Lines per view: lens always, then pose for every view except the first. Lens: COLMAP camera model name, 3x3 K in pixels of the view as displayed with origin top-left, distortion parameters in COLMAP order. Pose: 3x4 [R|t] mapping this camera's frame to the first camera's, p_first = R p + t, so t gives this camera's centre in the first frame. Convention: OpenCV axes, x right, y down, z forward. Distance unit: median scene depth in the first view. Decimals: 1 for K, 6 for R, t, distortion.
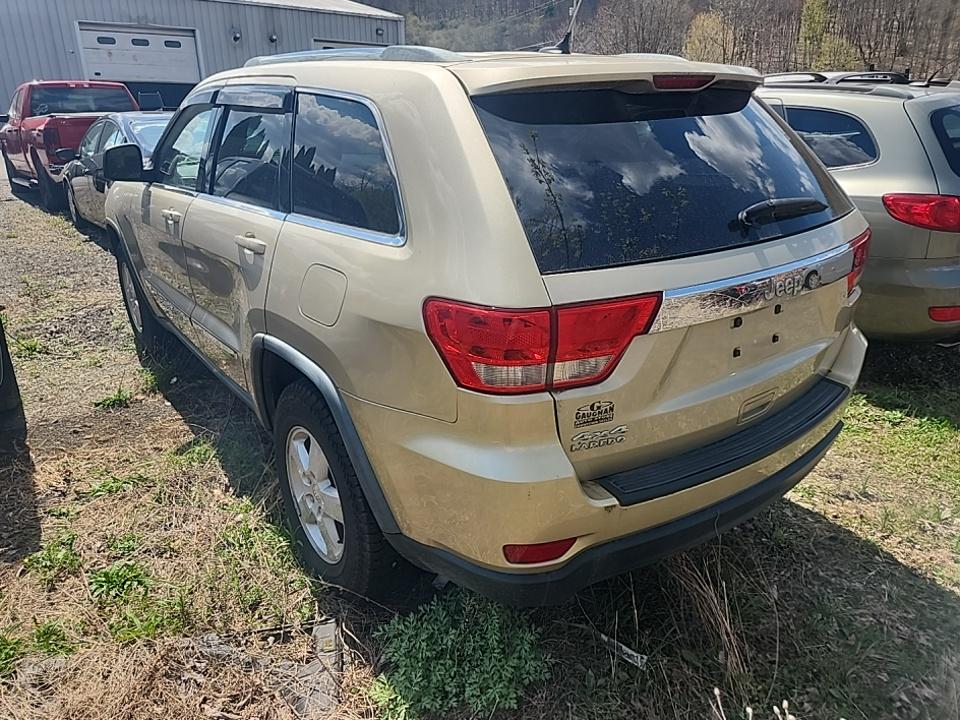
lens RADIAL K [[658.5, 0, 475.0], [0, 658.5, 358.5], [0, 0, 1]] dist [0.048278, -0.030110]
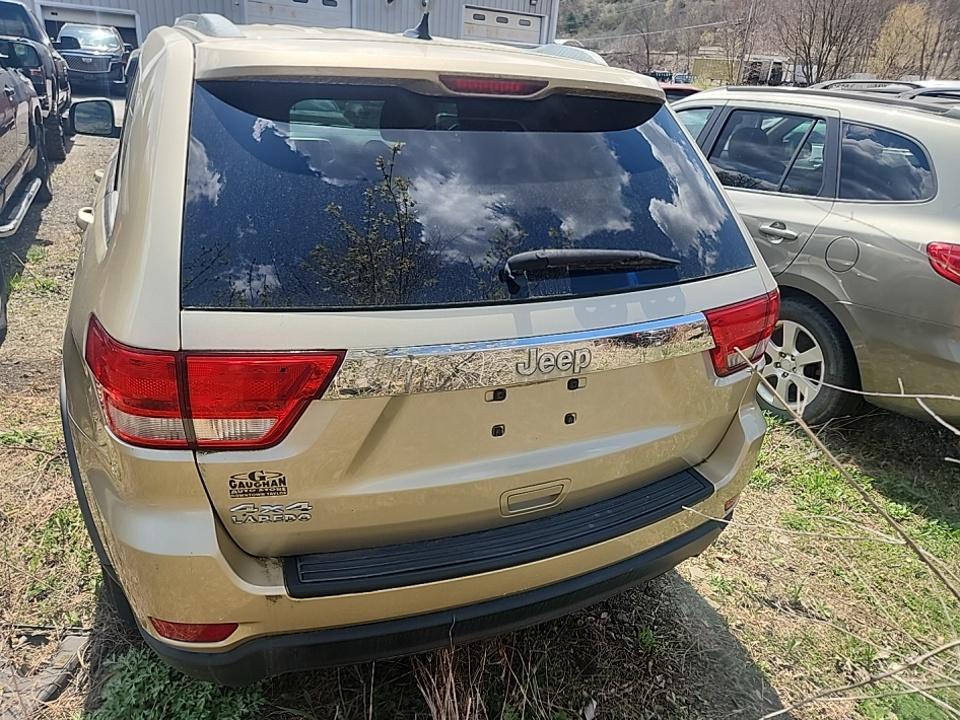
lens RADIAL K [[658.5, 0, 484.0], [0, 658.5, 359.6], [0, 0, 1]] dist [0.048278, -0.030110]
pose [[0.973960, 0.152509, -0.167759, 0.506938], [-0.146501, 0.988060, 0.047699, -0.132975], [0.173030, -0.021880, 0.984673, 0.215158]]
